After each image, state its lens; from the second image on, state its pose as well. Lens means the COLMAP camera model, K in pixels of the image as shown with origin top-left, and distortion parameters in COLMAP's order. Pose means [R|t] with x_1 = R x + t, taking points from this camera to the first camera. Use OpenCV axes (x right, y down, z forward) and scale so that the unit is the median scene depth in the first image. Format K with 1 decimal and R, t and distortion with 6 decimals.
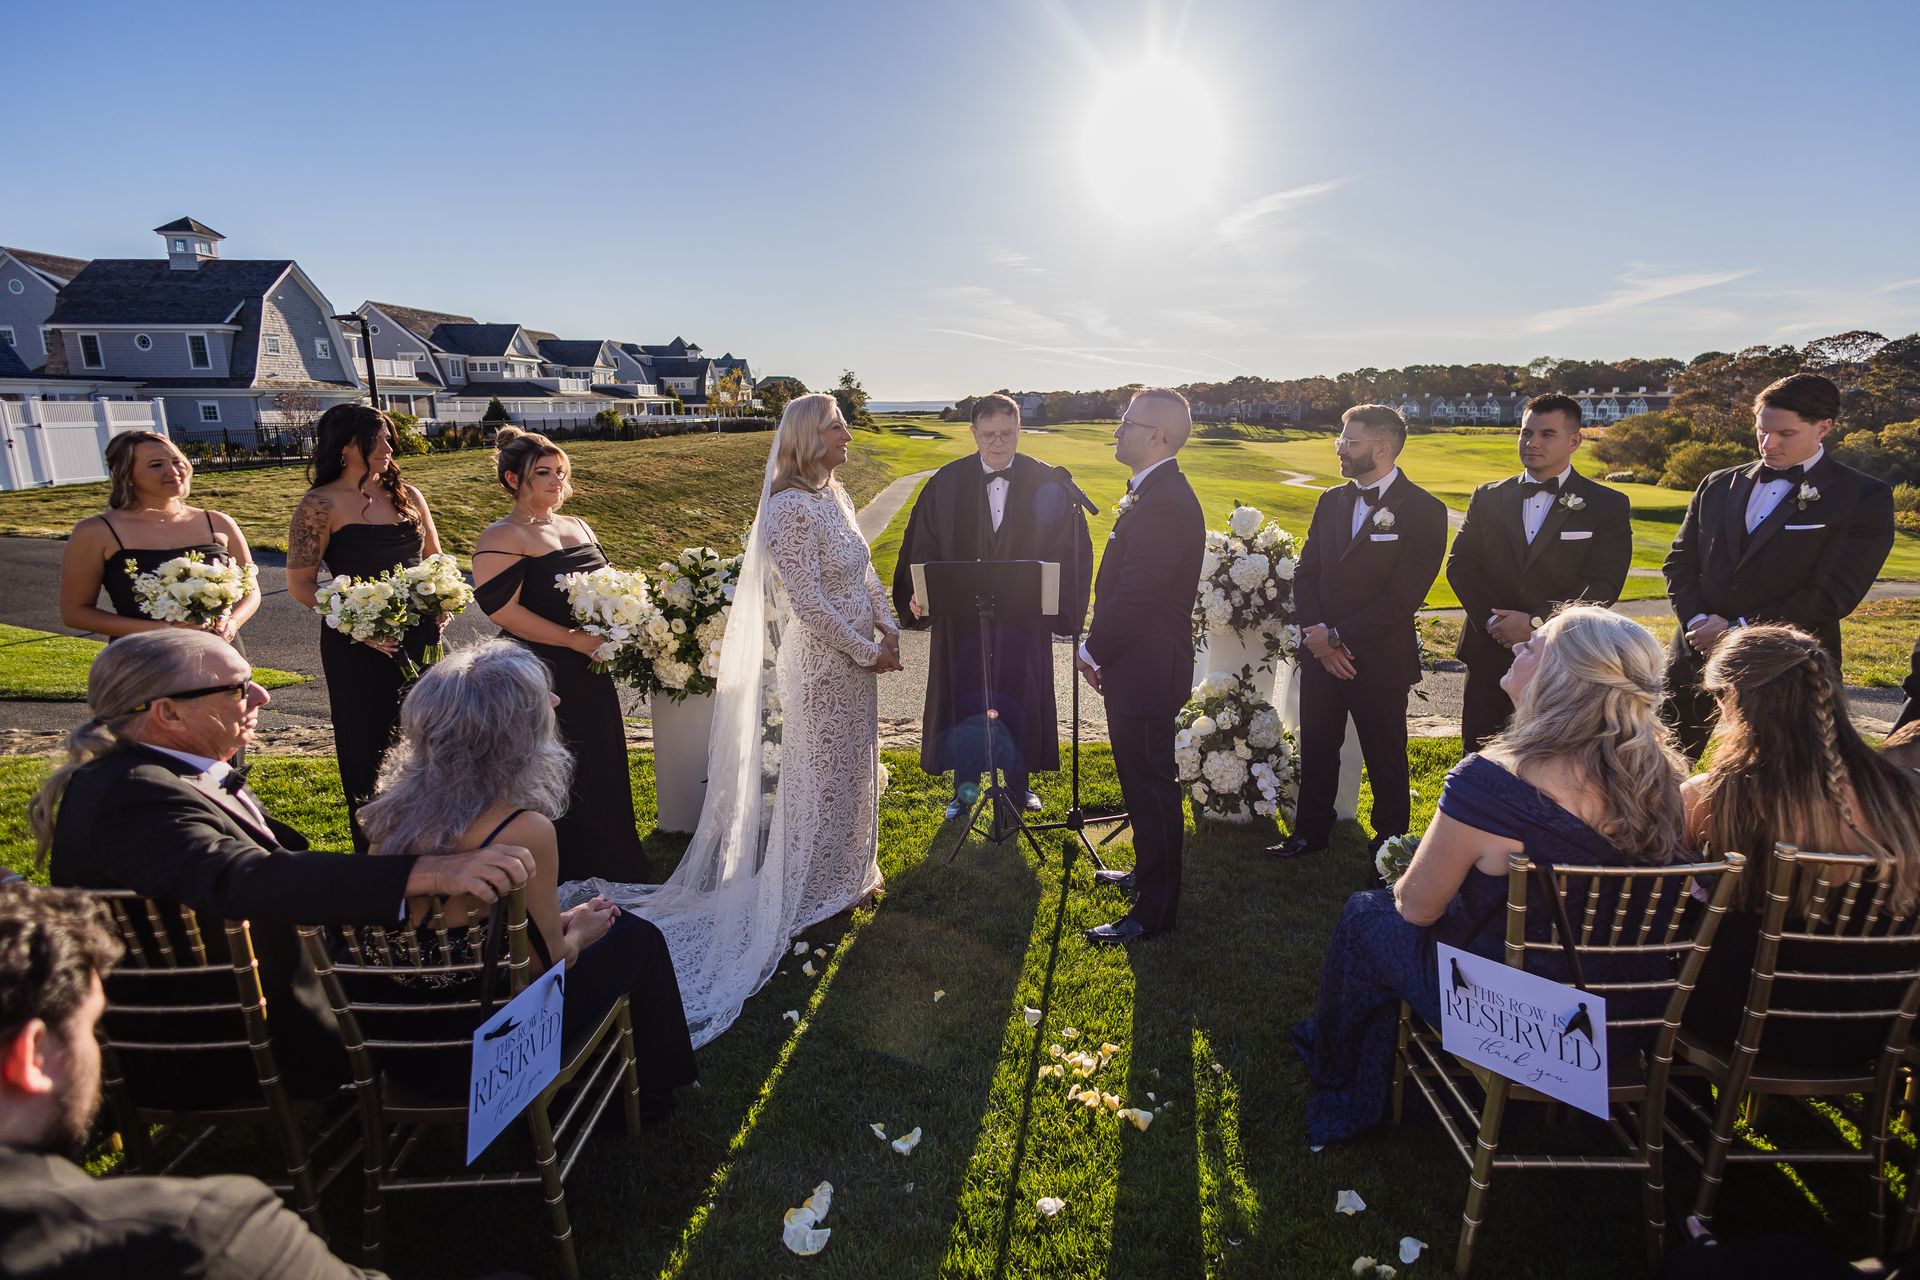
lens RADIAL K [[926.9, 0, 1030.0], [0, 926.9, 602.7], [0, 0, 1]] dist [0.001056, -0.000212]
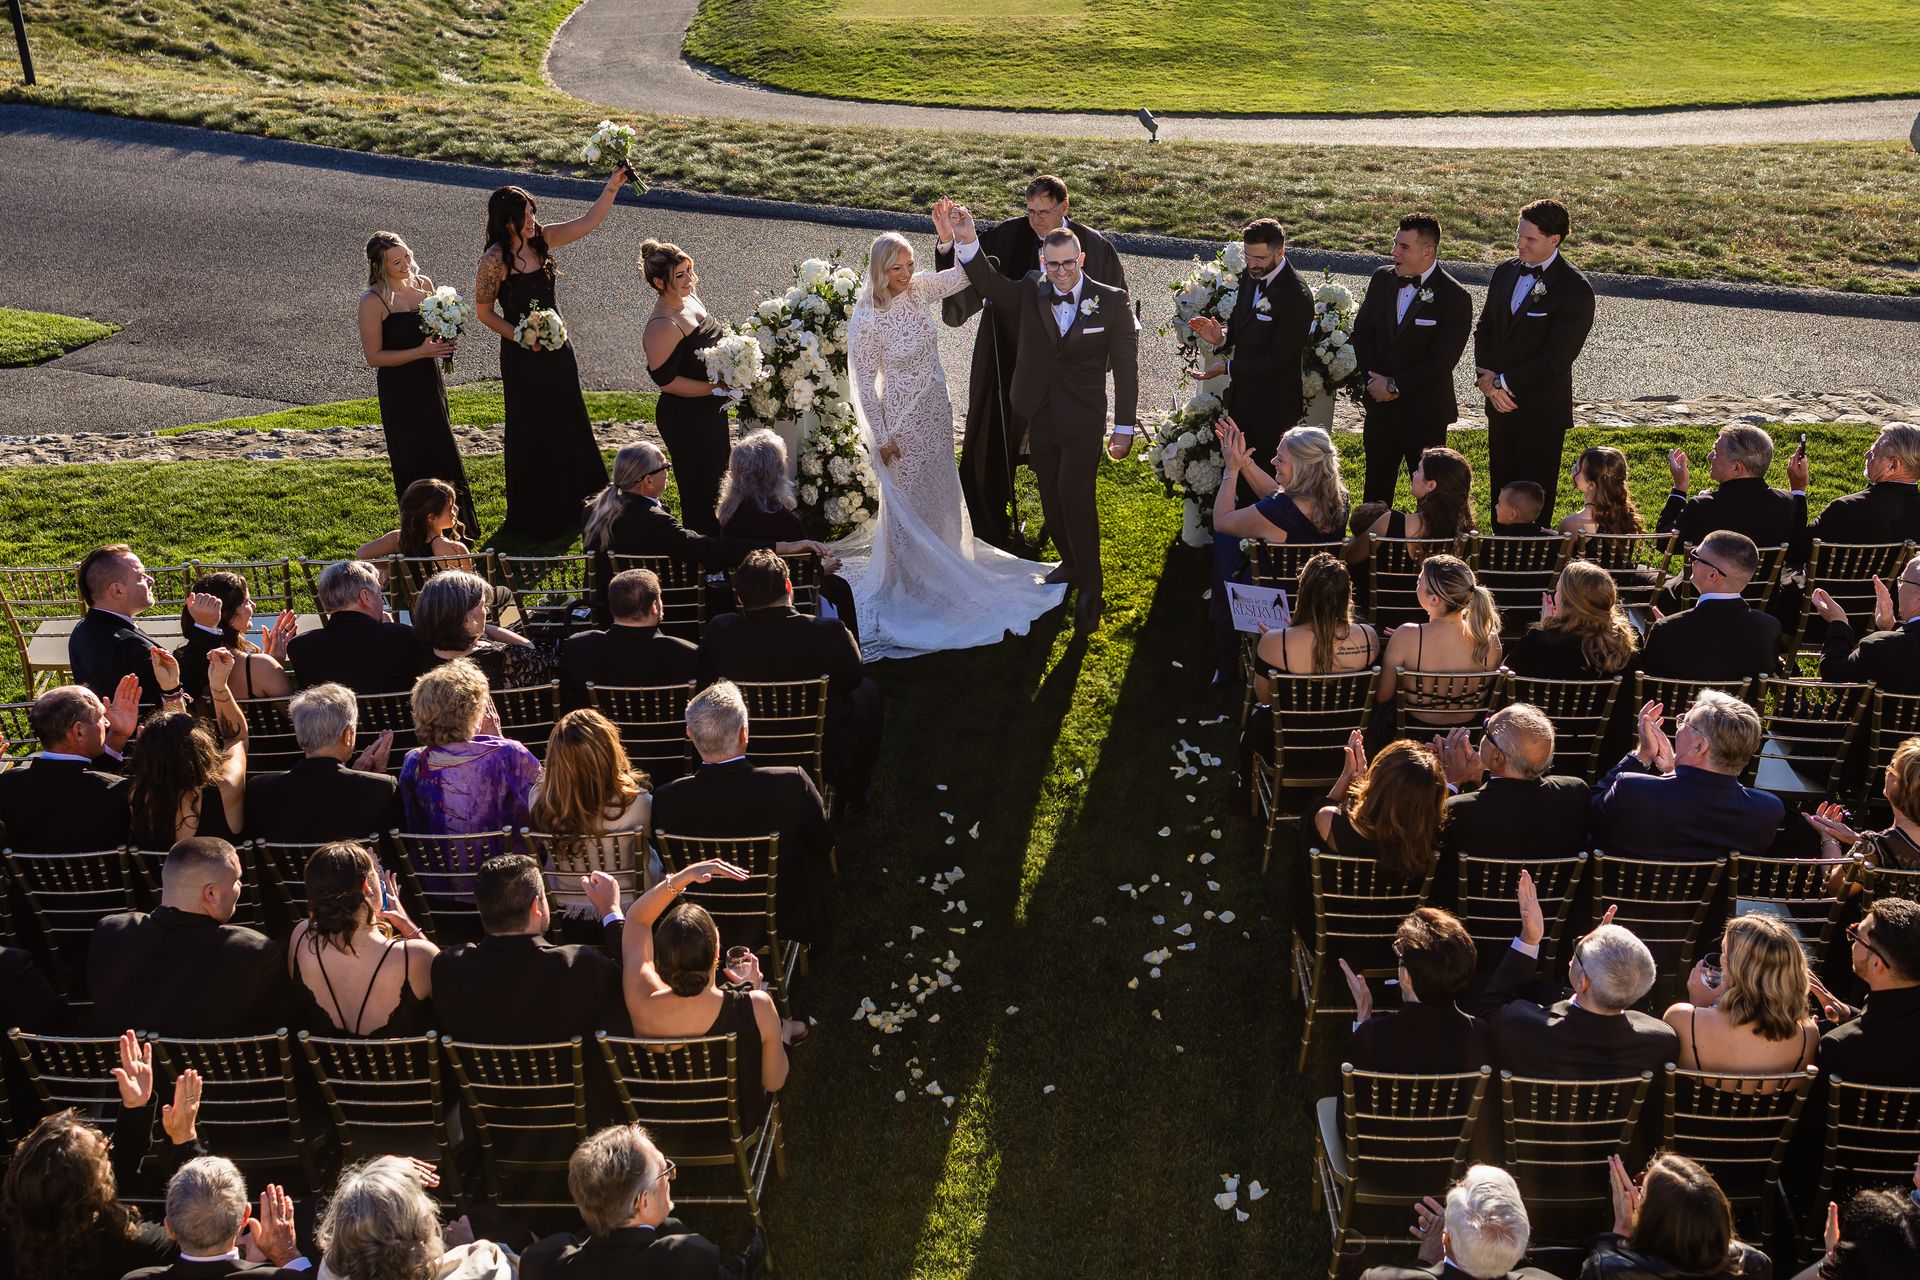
lens RADIAL K [[2222.0, 0, 995.8], [0, 2222.0, 602.3], [0, 0, 1]] dist [0.028735, -0.007043]
pose [[0.999177, -0.003137, -0.040445, 0.004129], [0.014538, 0.958469, 0.284826, -0.039308], [0.037872, -0.285179, 0.957726, -0.147631]]
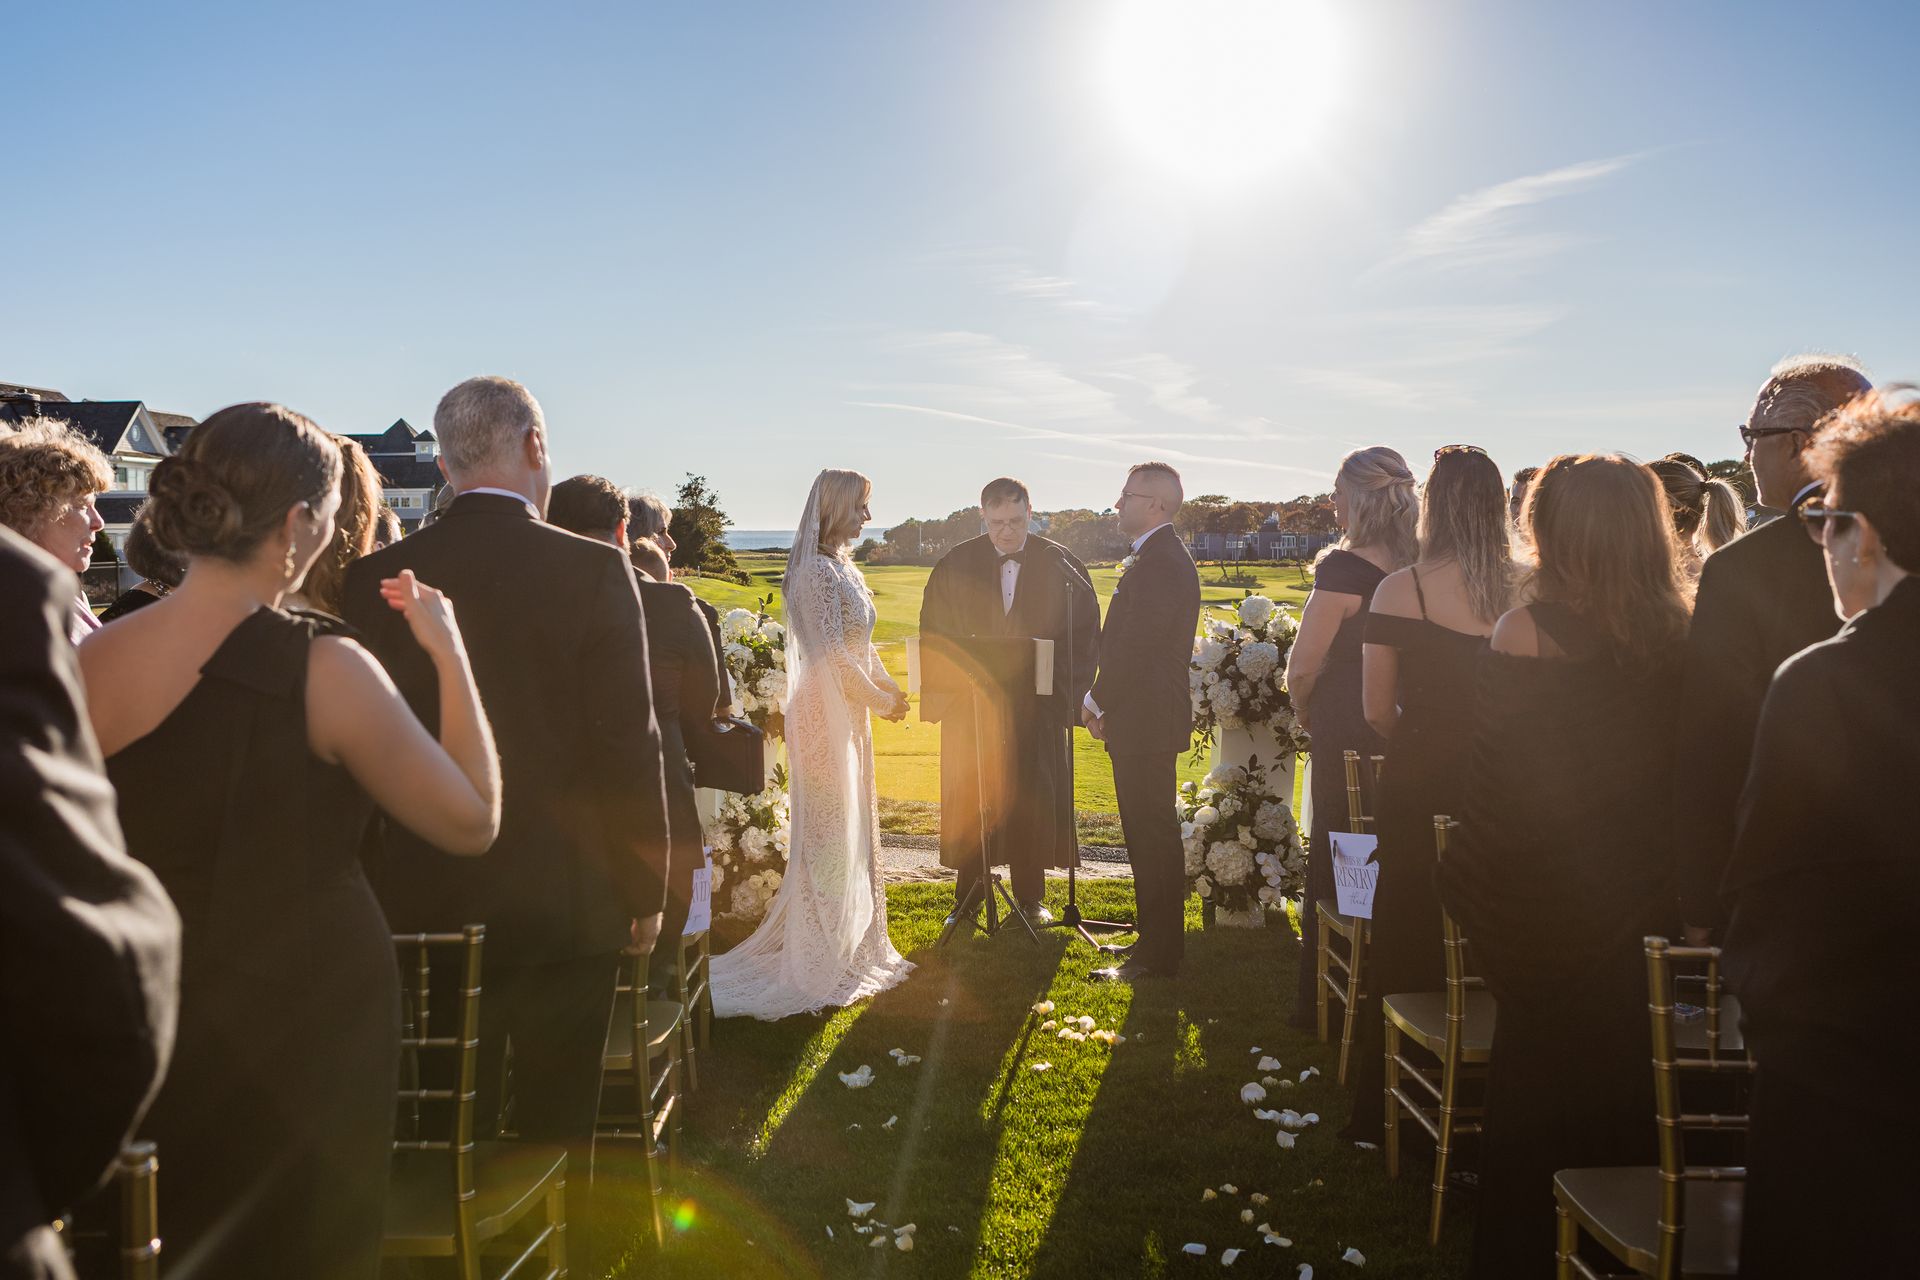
lens RADIAL K [[1782.0, 0, 960.0], [0, 1782.0, 640.0], [0, 0, 1]] dist [-0.007842, -0.006652]
pose [[0.999408, -0.005228, -0.033999, -0.000129], [-0.000003, 0.988372, -0.152052, 0.018136], [0.034398, 0.151962, 0.987788, -0.065199]]
